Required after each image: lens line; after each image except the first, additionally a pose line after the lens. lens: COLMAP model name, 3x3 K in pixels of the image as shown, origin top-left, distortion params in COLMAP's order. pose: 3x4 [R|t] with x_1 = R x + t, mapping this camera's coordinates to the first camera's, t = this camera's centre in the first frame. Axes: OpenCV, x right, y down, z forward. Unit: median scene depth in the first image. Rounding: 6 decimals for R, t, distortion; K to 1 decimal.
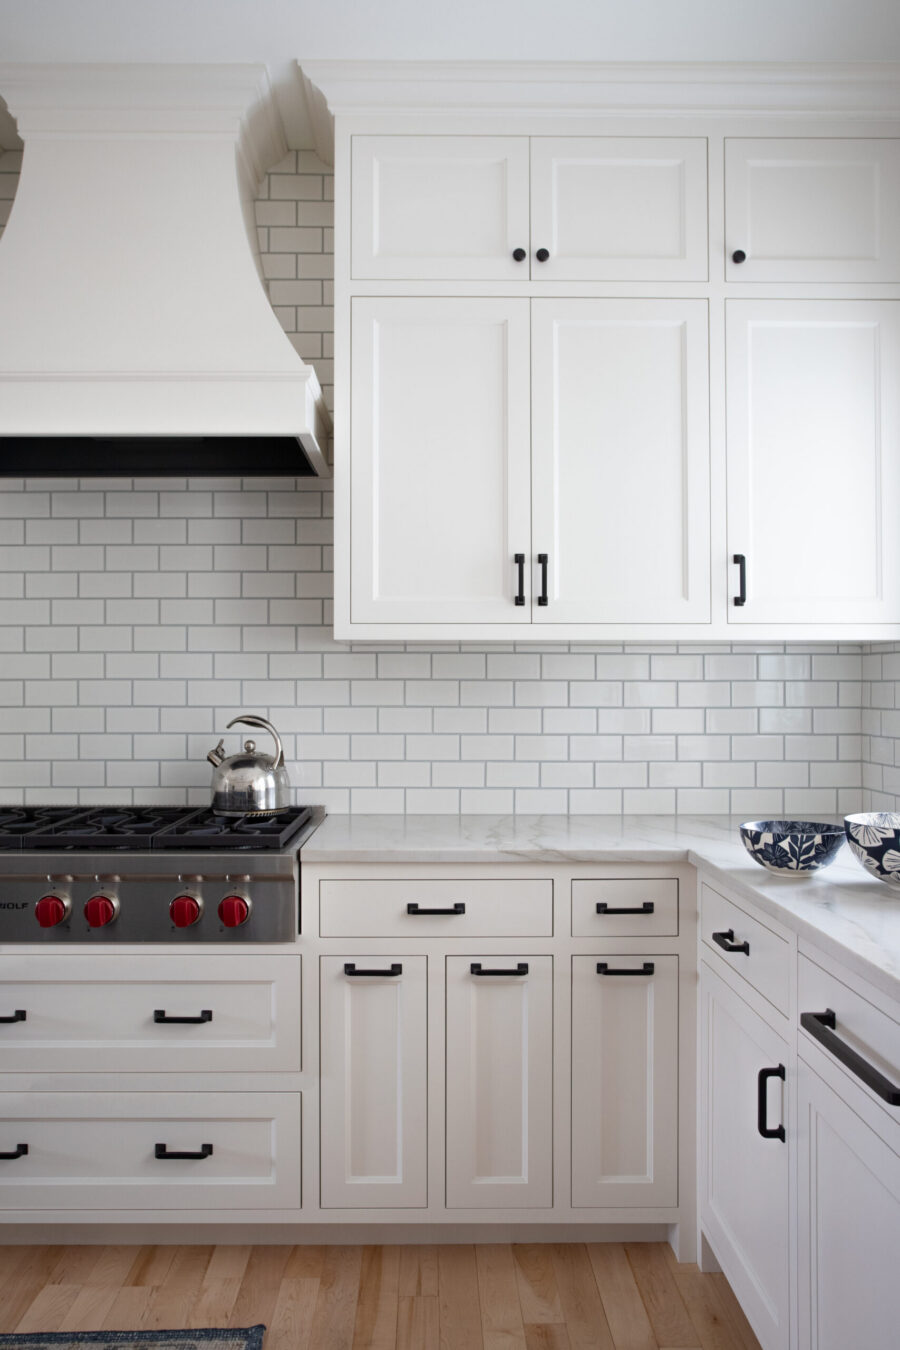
lens RADIAL K [[1151.8, 0, 448.0], [0, 1151.8, 674.3], [0, 0, 1]] dist [-0.015768, -0.001761]
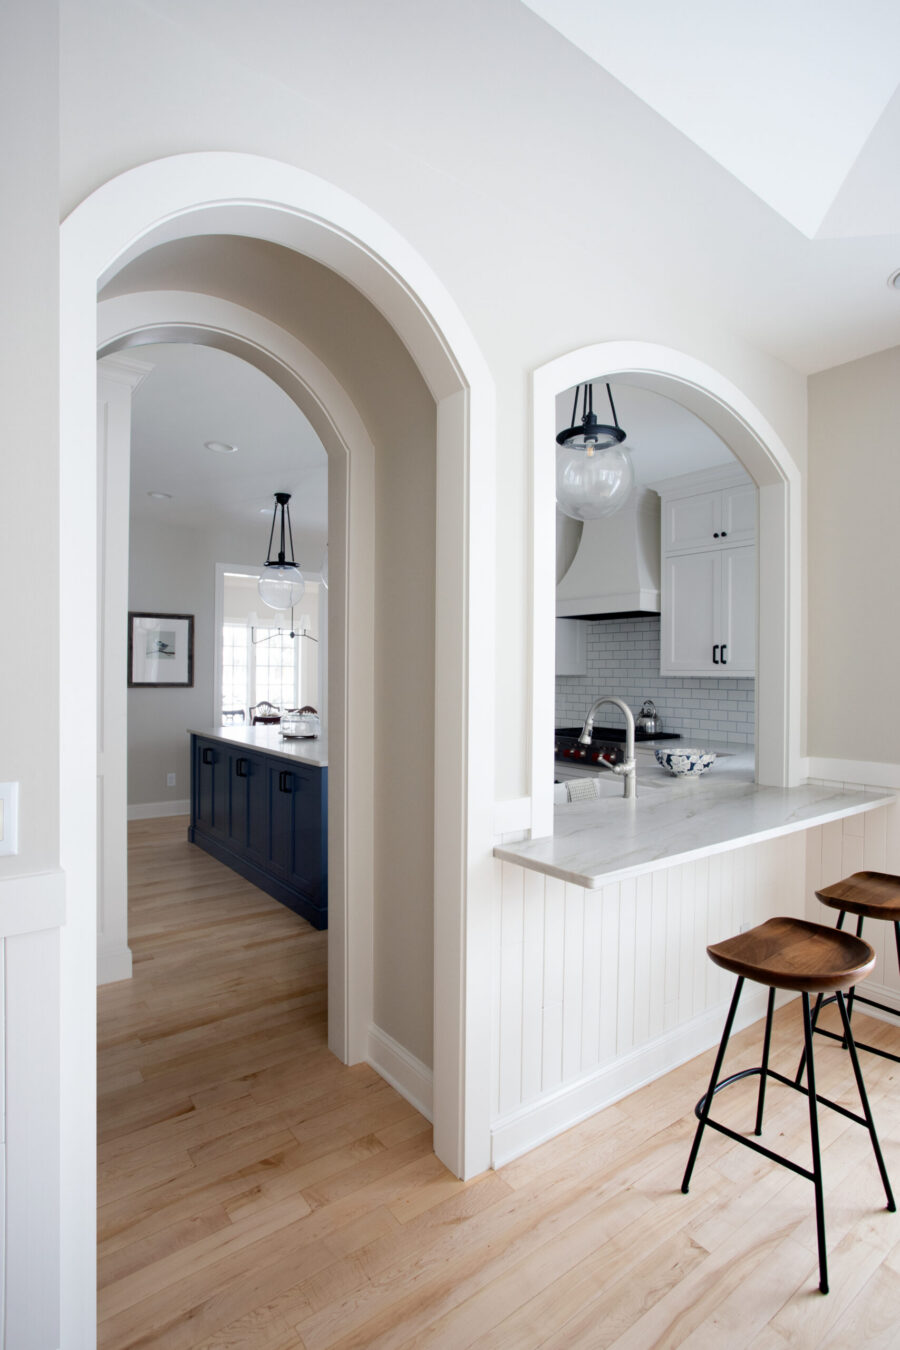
lens RADIAL K [[691.6, 0, 450.5], [0, 691.6, 673.6], [0, 0, 1]] dist [0.001100, -0.000044]
pose [[0.600435, 0.008819, -0.799625, 0.945672], [-0.007055, 0.999959, 0.005730, -0.038795], [0.799643, 0.002201, 0.600472, -0.465740]]
